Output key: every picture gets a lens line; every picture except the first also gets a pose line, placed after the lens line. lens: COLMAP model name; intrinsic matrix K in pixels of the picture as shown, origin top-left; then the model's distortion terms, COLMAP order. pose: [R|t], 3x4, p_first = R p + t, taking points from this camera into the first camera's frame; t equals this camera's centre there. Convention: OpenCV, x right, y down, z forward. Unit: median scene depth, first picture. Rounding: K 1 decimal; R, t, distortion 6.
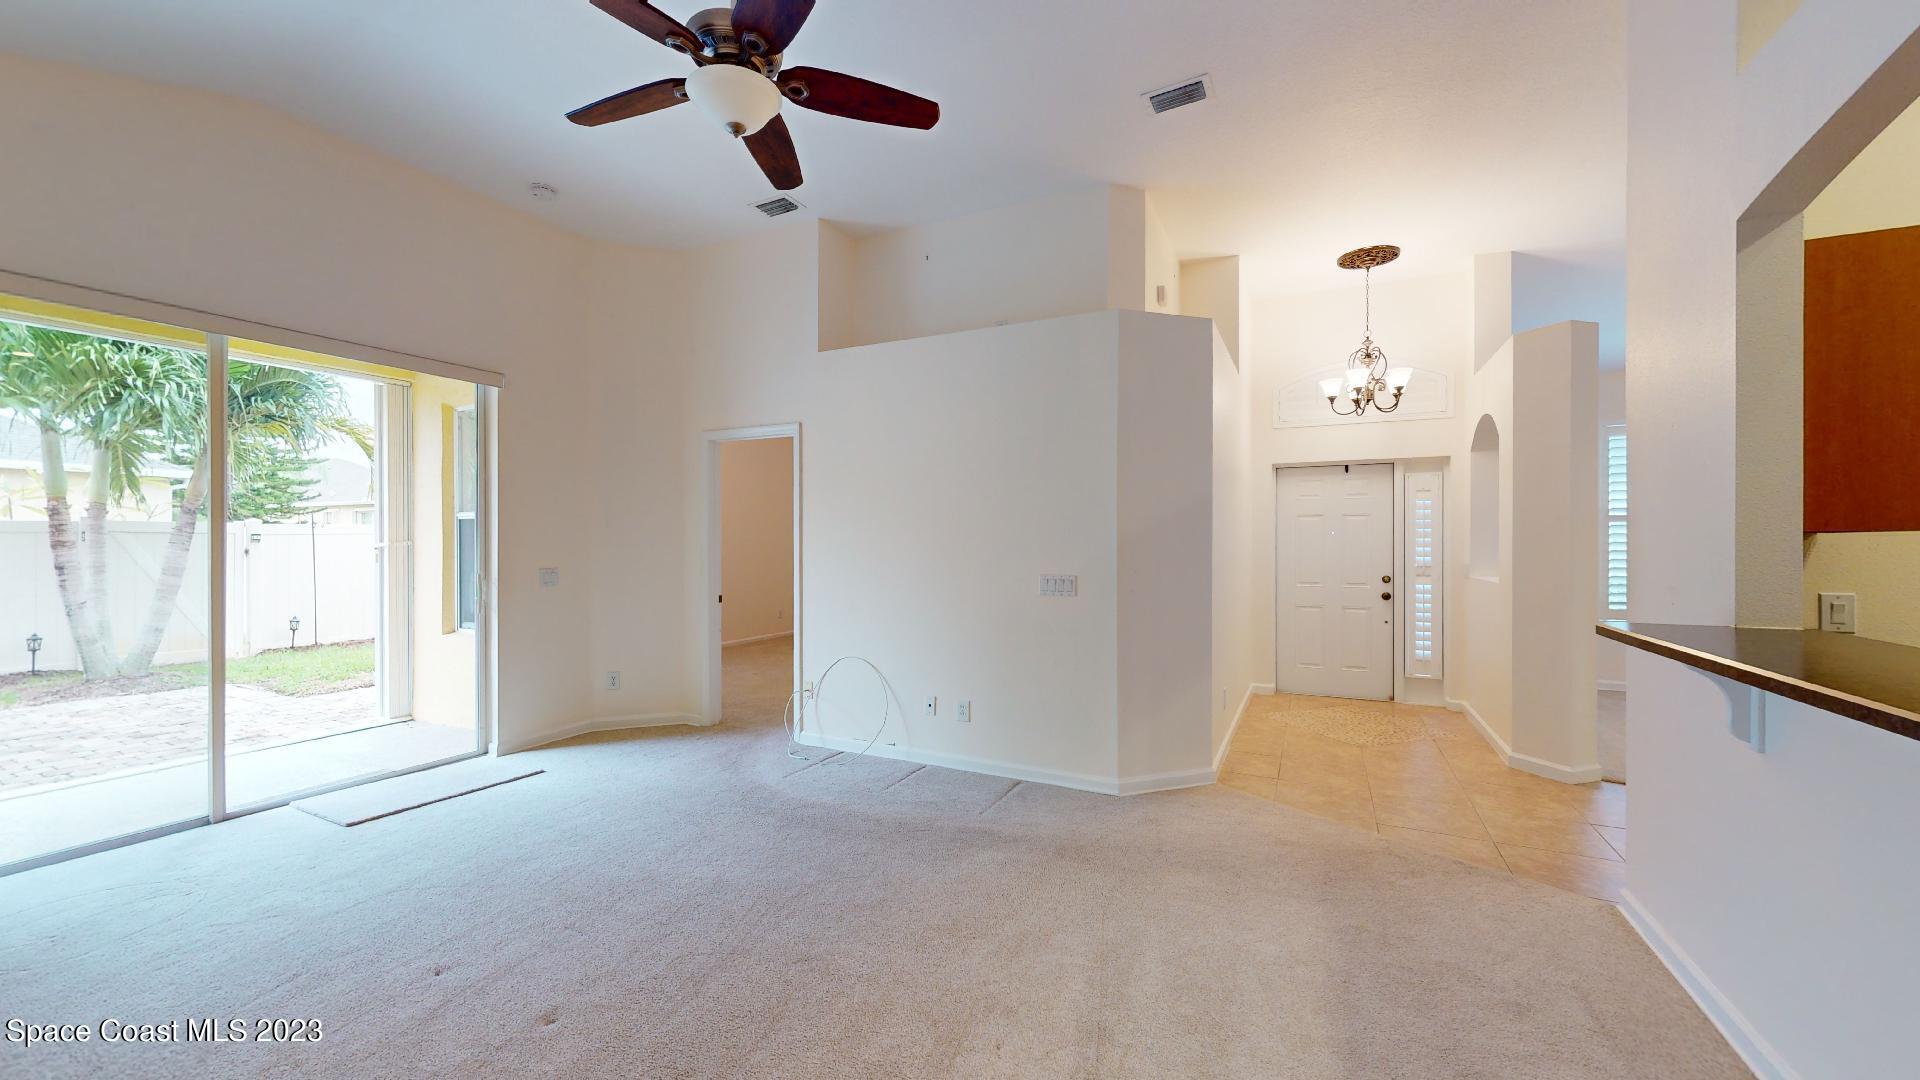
lens RADIAL K [[702.7, 0, 951.5], [0, 702.7, 543.2], [0, 0, 1]] dist [-0.001167, -0.000296]
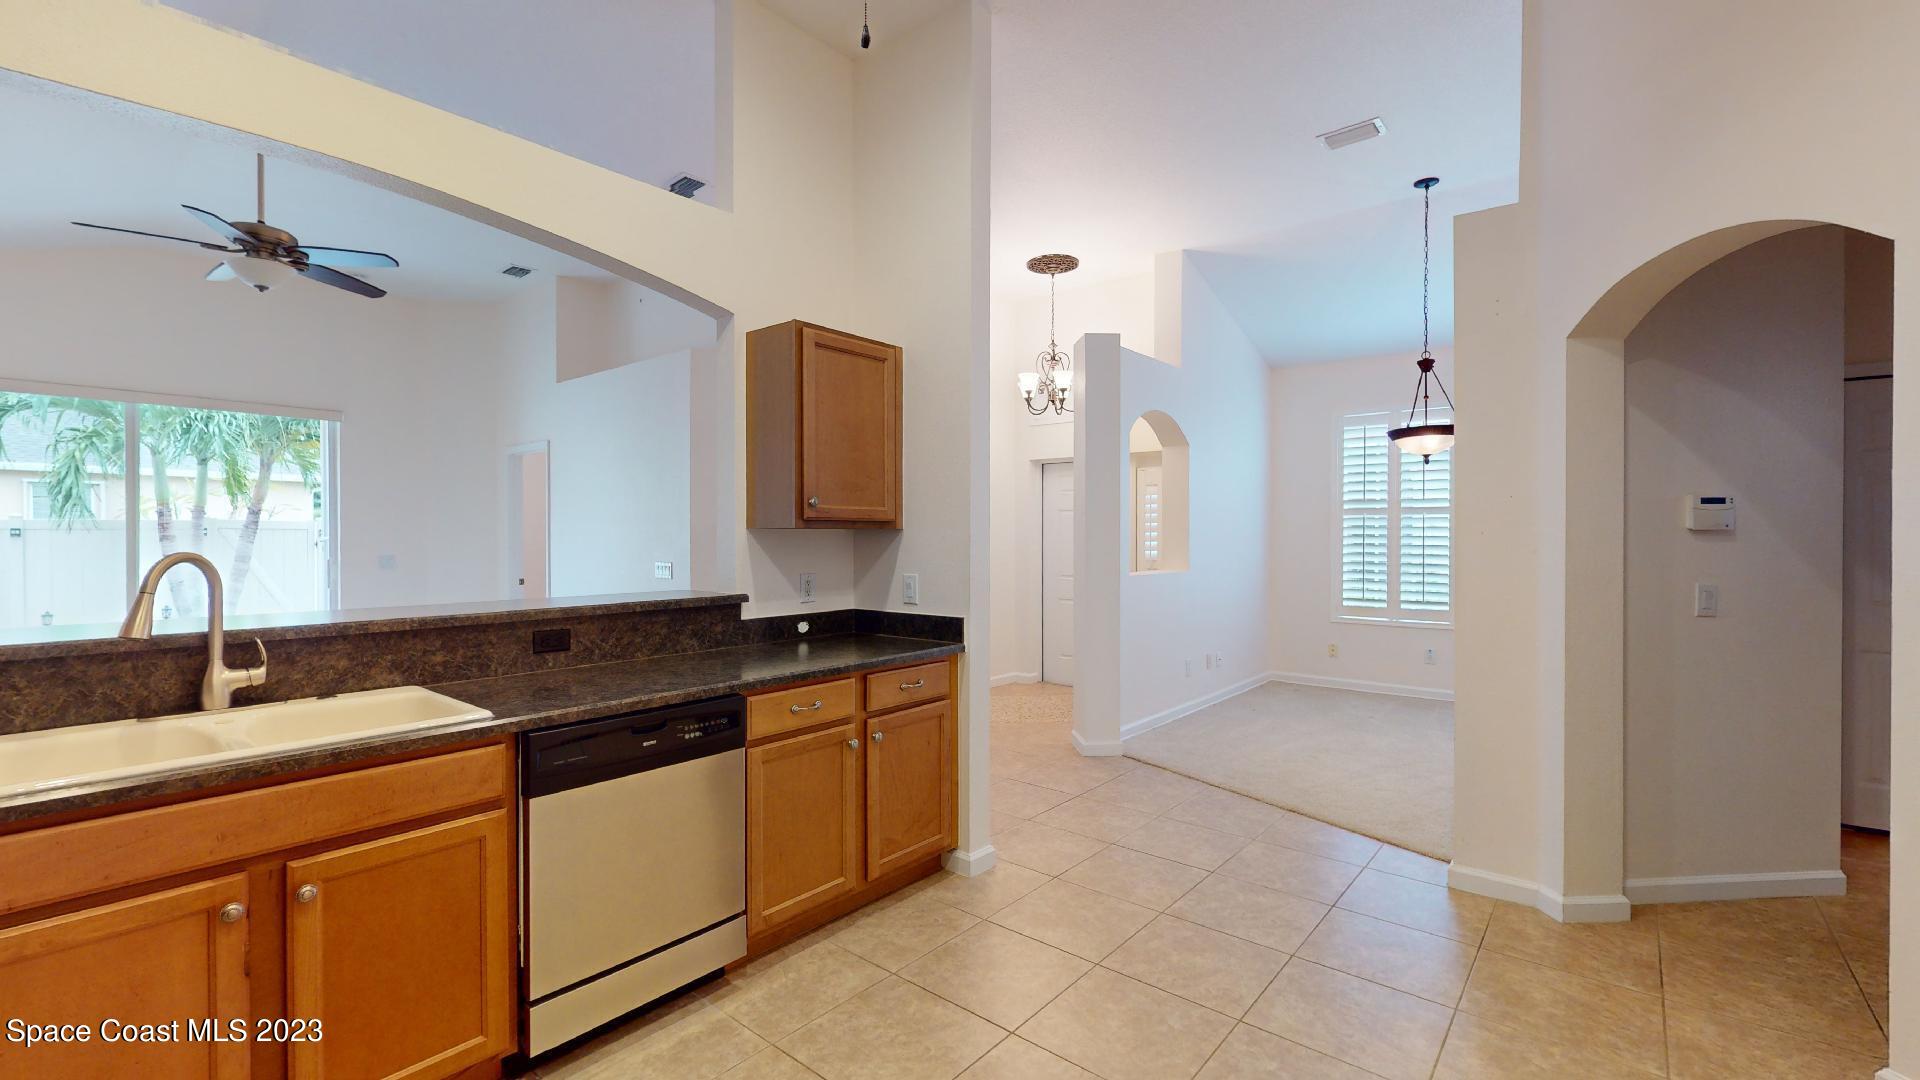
lens RADIAL K [[799.1, 0, 954.9], [0, 799.1, 548.0], [0, 0, 1]] dist [-0.000746, 0.000819]
pose [[0.974282, 0.002877, -0.225312, 0.659715], [0.000472, 0.999890, 0.014807, -0.001733], [0.225330, -0.014533, 0.974174, -0.183835]]
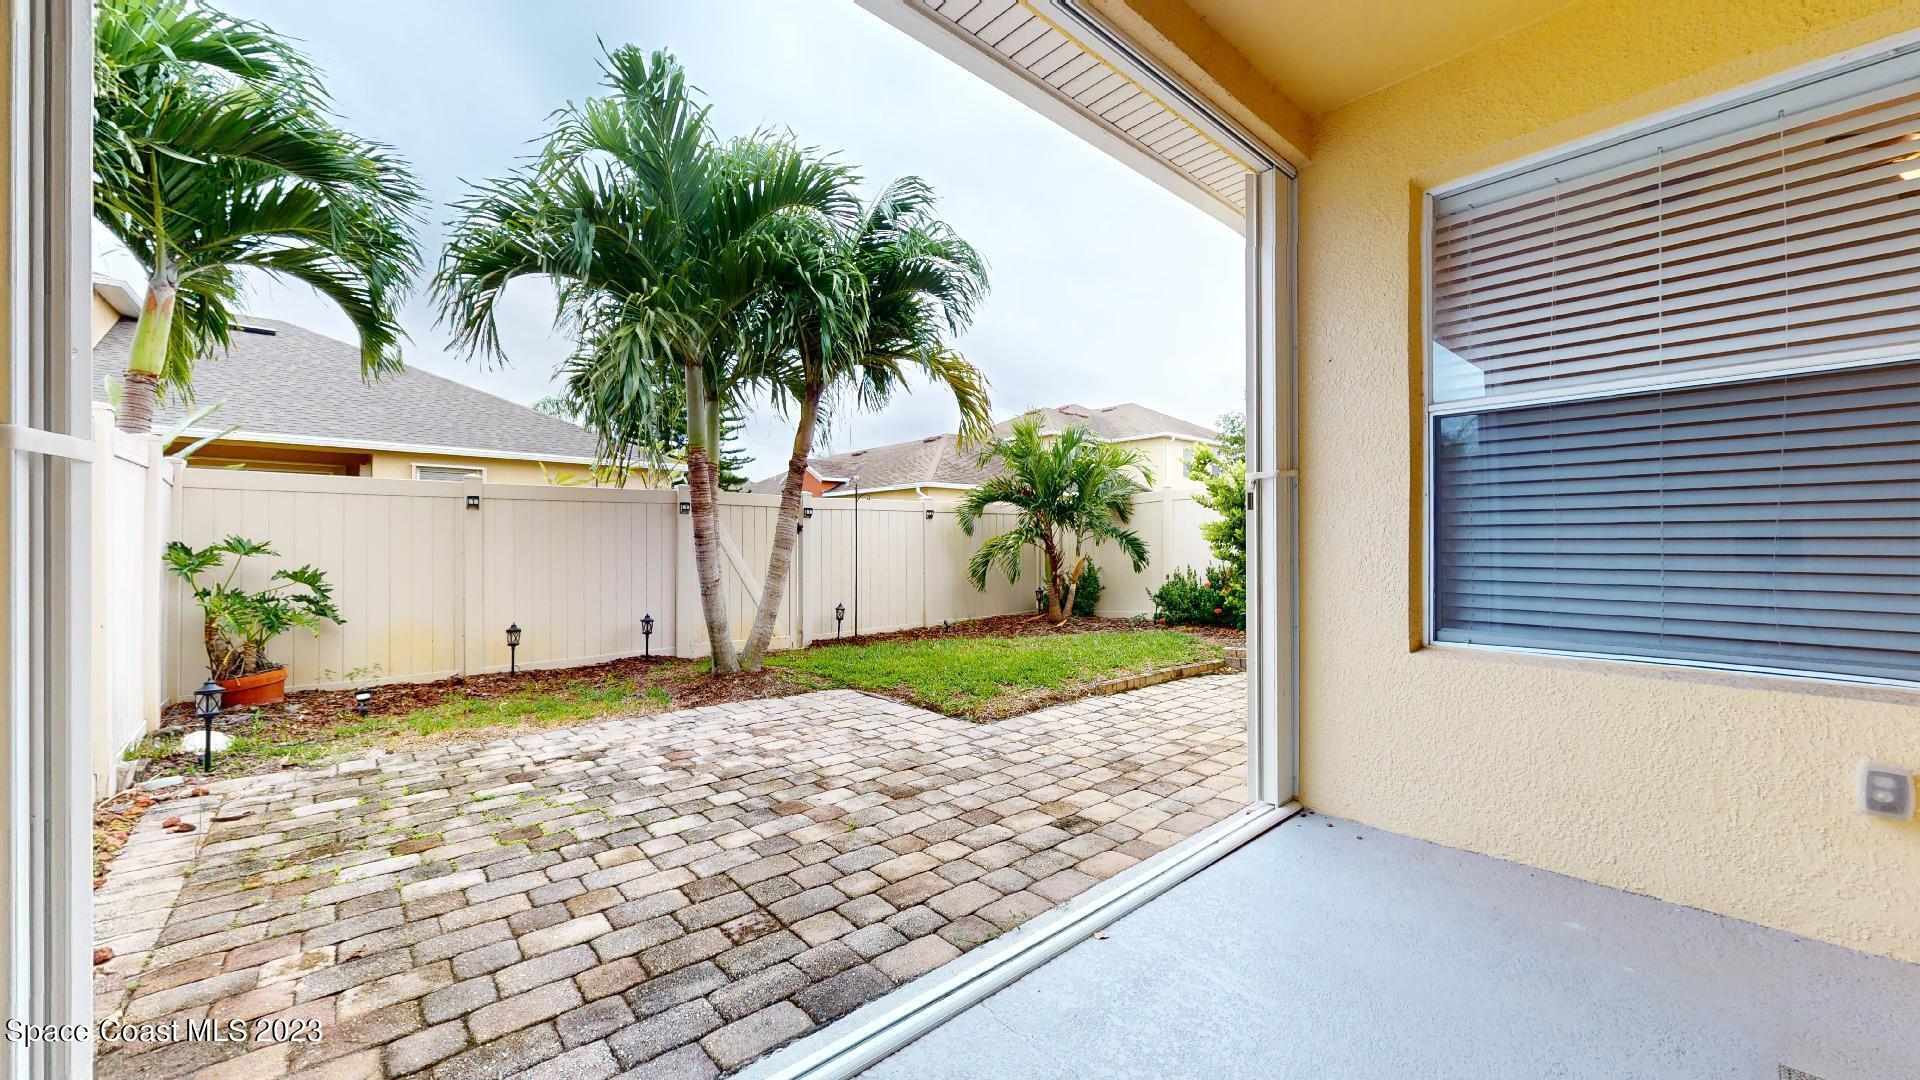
lens RADIAL K [[702.7, 0, 959.4], [0, 702.7, 539.8], [0, 0, 1]] dist [-0.001167, -0.000296]
pose [[0.931026, -0.003619, -0.364935, -0.829288], [0.001568, 0.999981, -0.005917, 0.054029], [0.364949, 0.004937, 0.931014, 0.423930]]
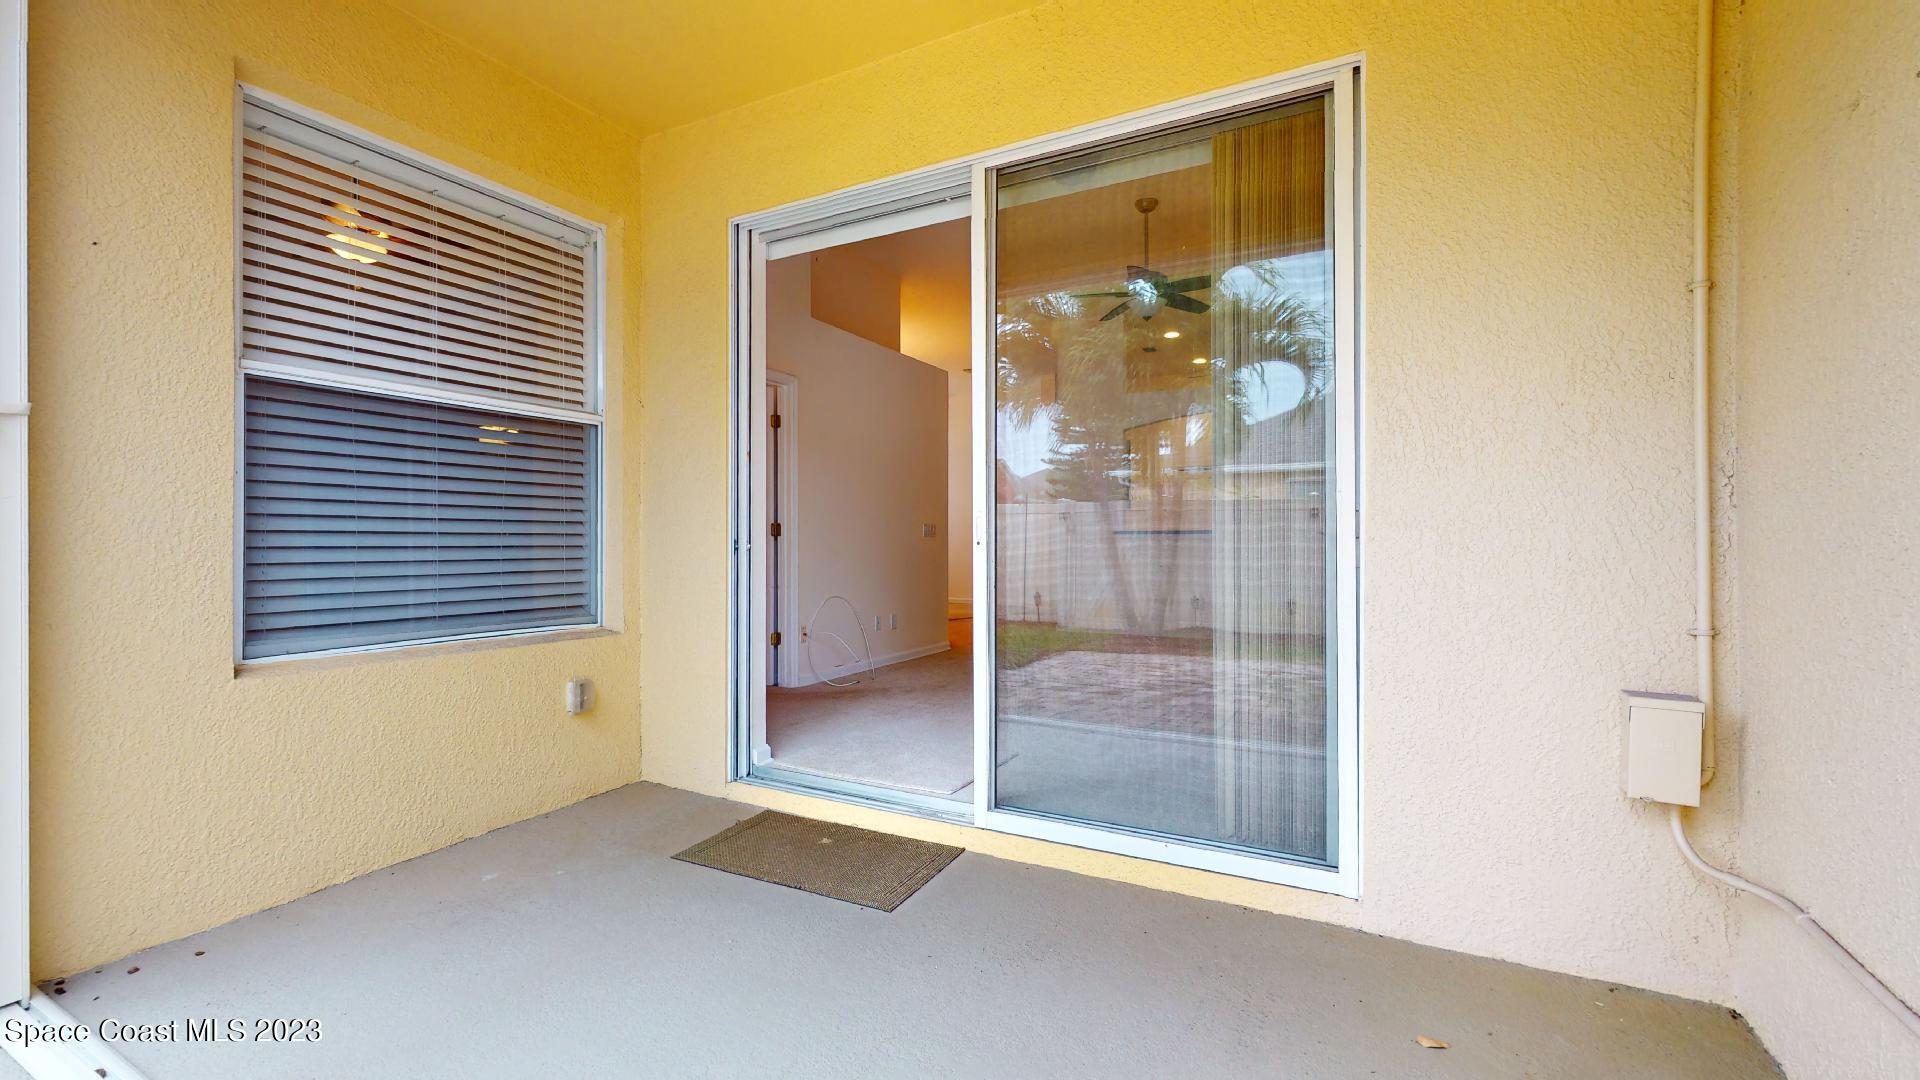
lens RADIAL K [[799.1, 0, 959.8], [0, 799.1, 544.2], [0, 0, 1]] dist [-0.000746, 0.000819]
pose [[0.024651, -0.001453, 0.999695, -1.166766], [0.003043, 0.999994, 0.001378, 0.060116], [-0.999691, 0.003008, 0.024656, 0.619799]]
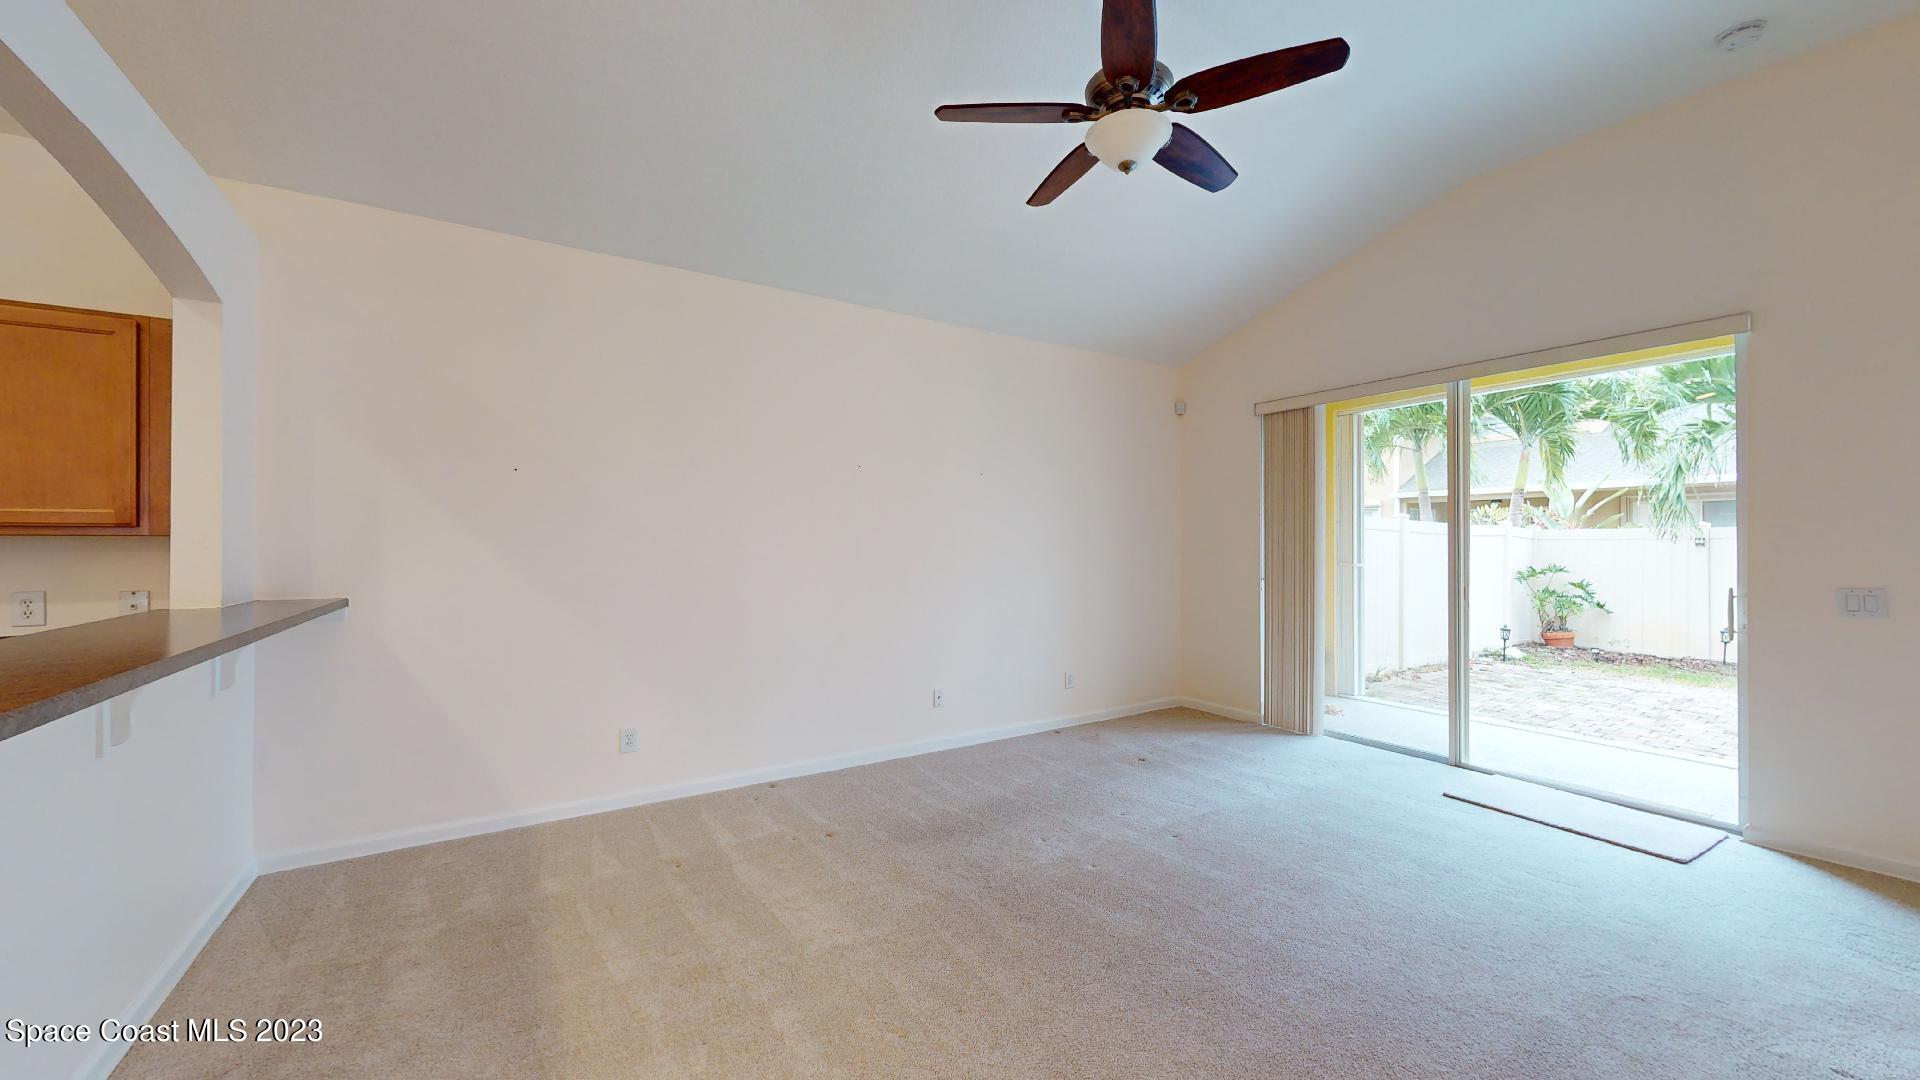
lens RADIAL K [[702.7, 0, 955.3], [0, 702.7, 545.5], [0, 0, 1]] dist [-0.001167, -0.000296]
pose [[-0.506307, -0.000305, -0.862353, 0.296603], [-0.000218, 1.000000, -0.000226, -0.001018], [0.862353, 0.000074, -0.506307, 0.505228]]
